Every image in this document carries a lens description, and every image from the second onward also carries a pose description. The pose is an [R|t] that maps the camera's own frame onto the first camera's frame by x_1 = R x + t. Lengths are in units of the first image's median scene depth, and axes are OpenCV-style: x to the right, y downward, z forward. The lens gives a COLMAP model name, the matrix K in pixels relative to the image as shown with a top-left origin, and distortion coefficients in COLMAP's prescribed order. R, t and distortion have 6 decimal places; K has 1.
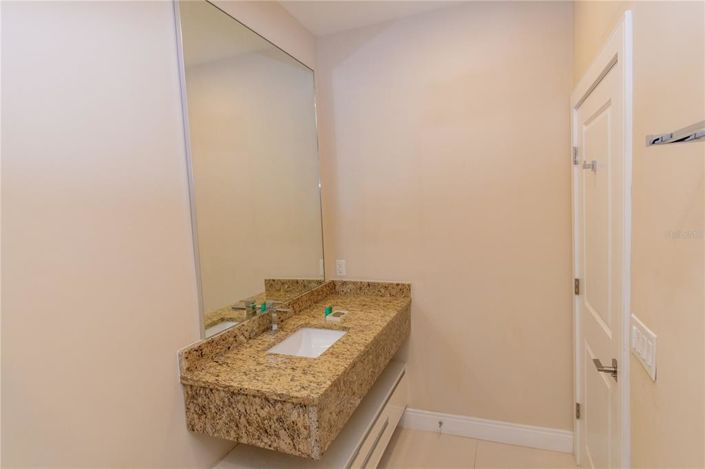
lens RADIAL K [[390.6, 0, 352.5], [0, 390.6, 234.5], [0, 0, 1]] dist [-0.000034, -0.000001]
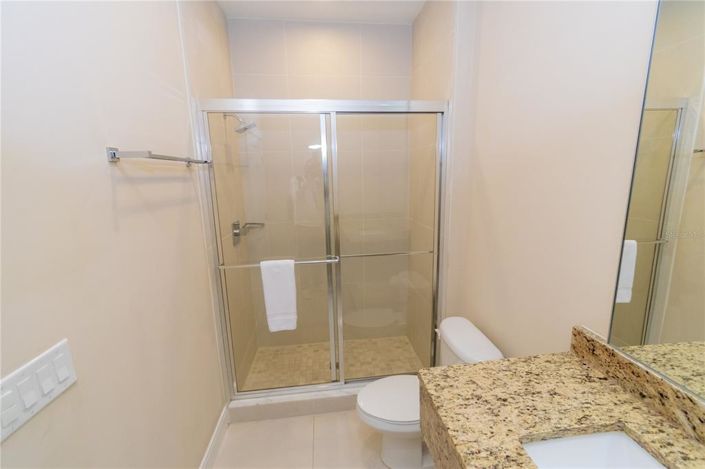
lens RADIAL K [[310.8, 0, 352.5], [0, 310.8, 234.5], [0, 0, 1]] dist [0.000968, 0.000129]
pose [[-0.882713, 0.158553, -0.442356, 0.296946], [0.031119, 0.959015, 0.281641, -0.119166], [0.468881, 0.234843, -0.851469, 1.273850]]
